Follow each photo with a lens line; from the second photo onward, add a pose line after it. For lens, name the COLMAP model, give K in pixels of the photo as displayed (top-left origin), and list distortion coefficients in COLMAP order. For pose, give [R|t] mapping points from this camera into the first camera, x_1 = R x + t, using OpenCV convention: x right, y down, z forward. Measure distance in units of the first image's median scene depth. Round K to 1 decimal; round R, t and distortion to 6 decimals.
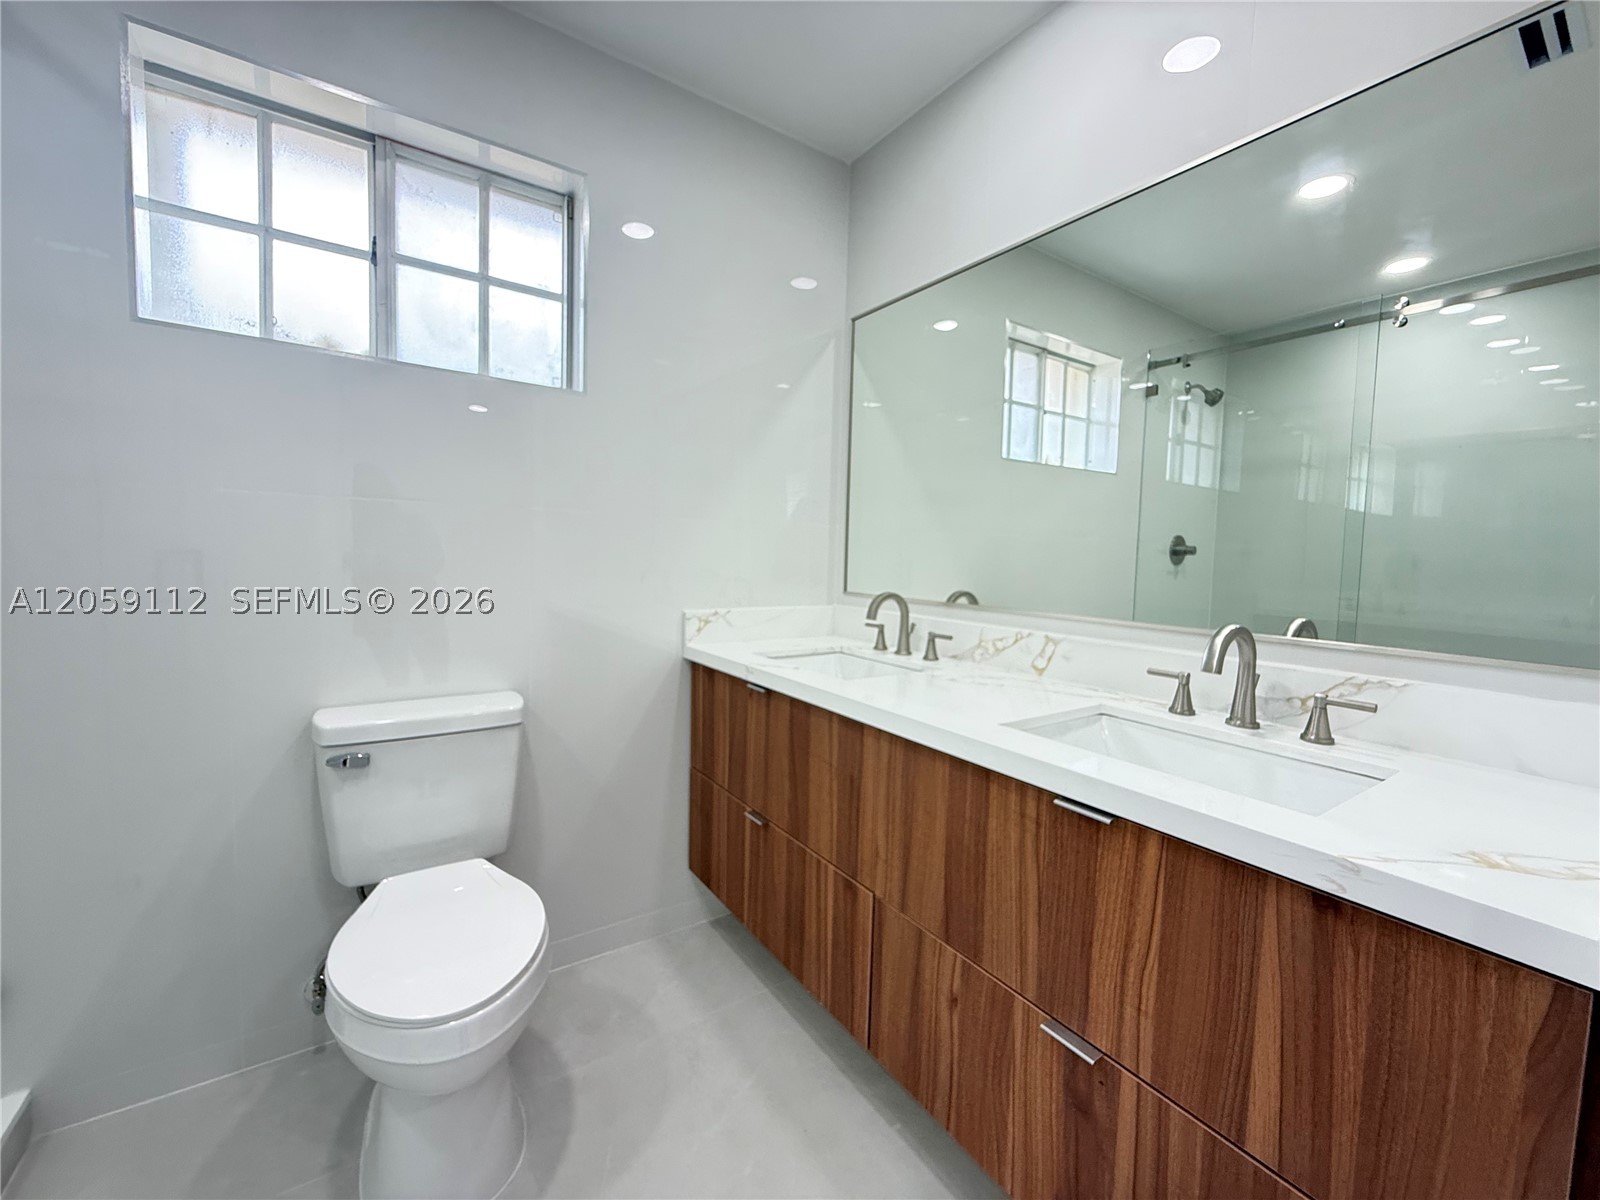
lens RADIAL K [[635.4, 0, 785.4], [0, 635.4, 595.9], [0, 0, 1]] dist [-0.002681, 0.001099]
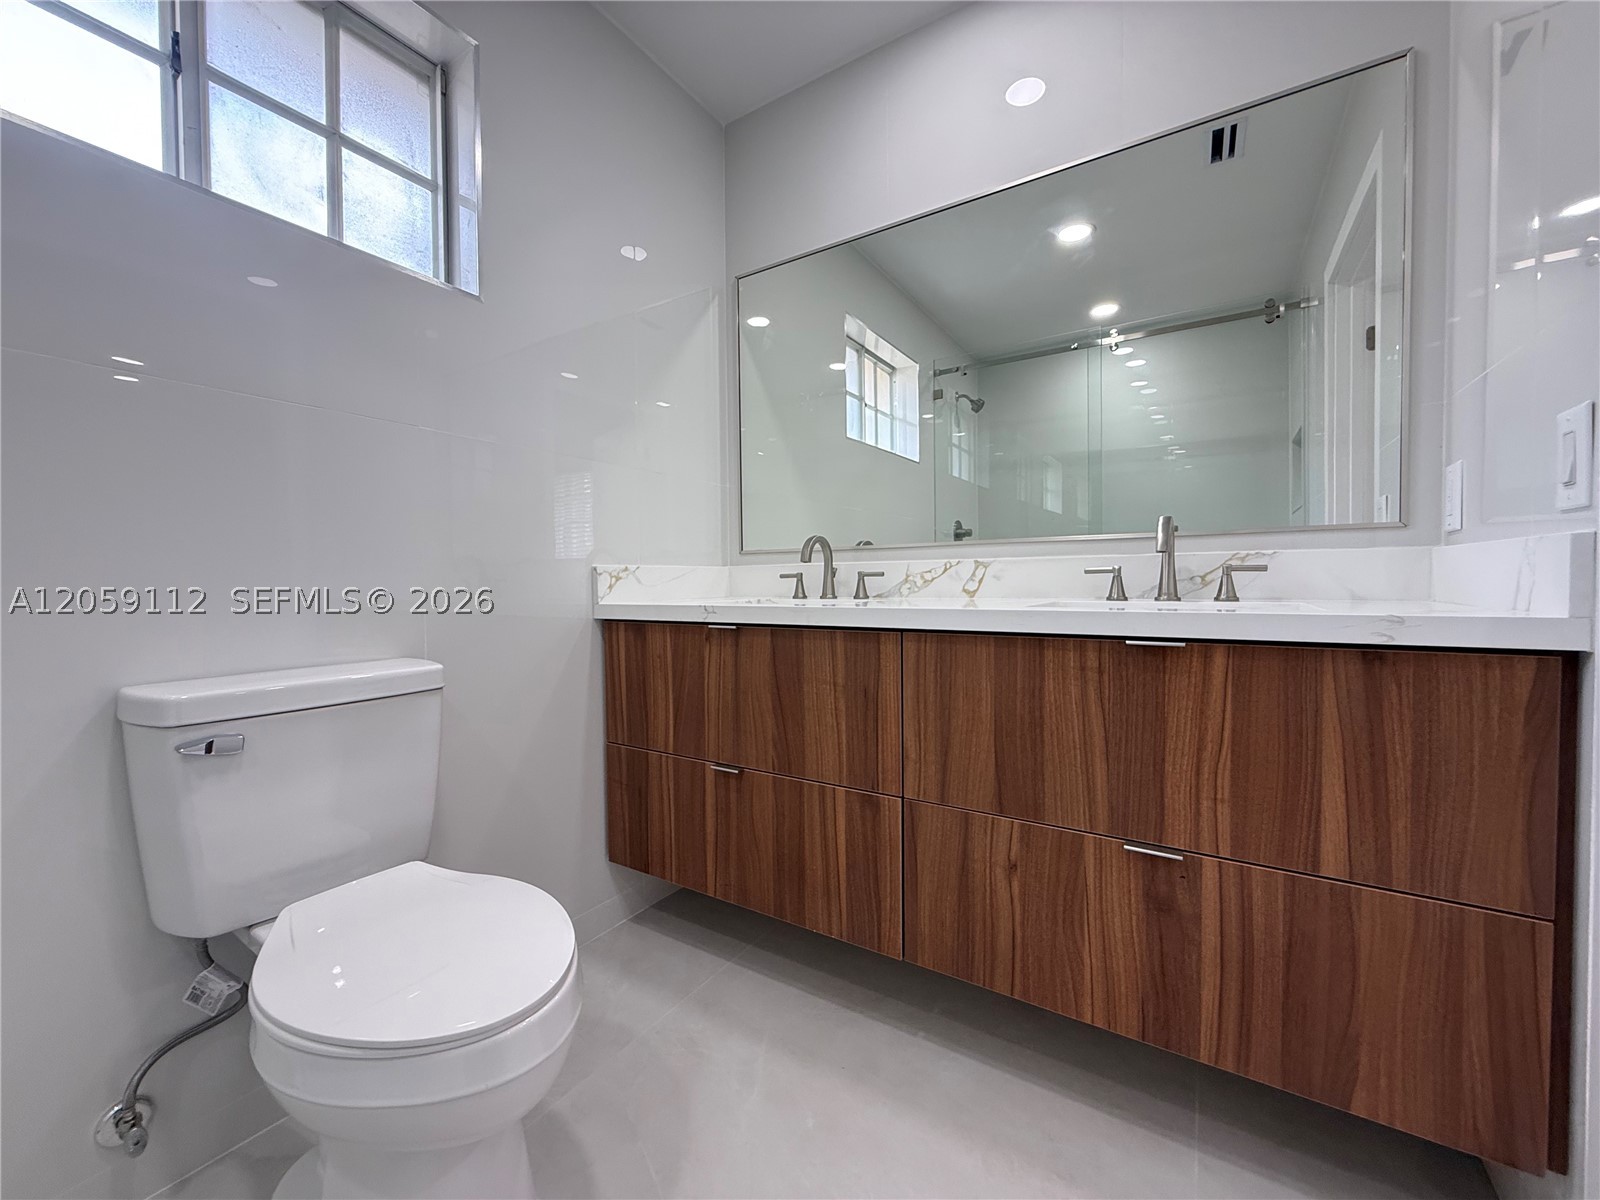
lens RADIAL K [[635.4, 0, 794.1], [0, 635.4, 592.3], [0, 0, 1]] dist [-0.002681, 0.001099]
pose [[0.918368, -0.044024, 0.393271, -0.354654], [0.059718, 0.997829, -0.027752, 0.142901], [-0.391195, 0.048972, 0.919004, 0.111599]]
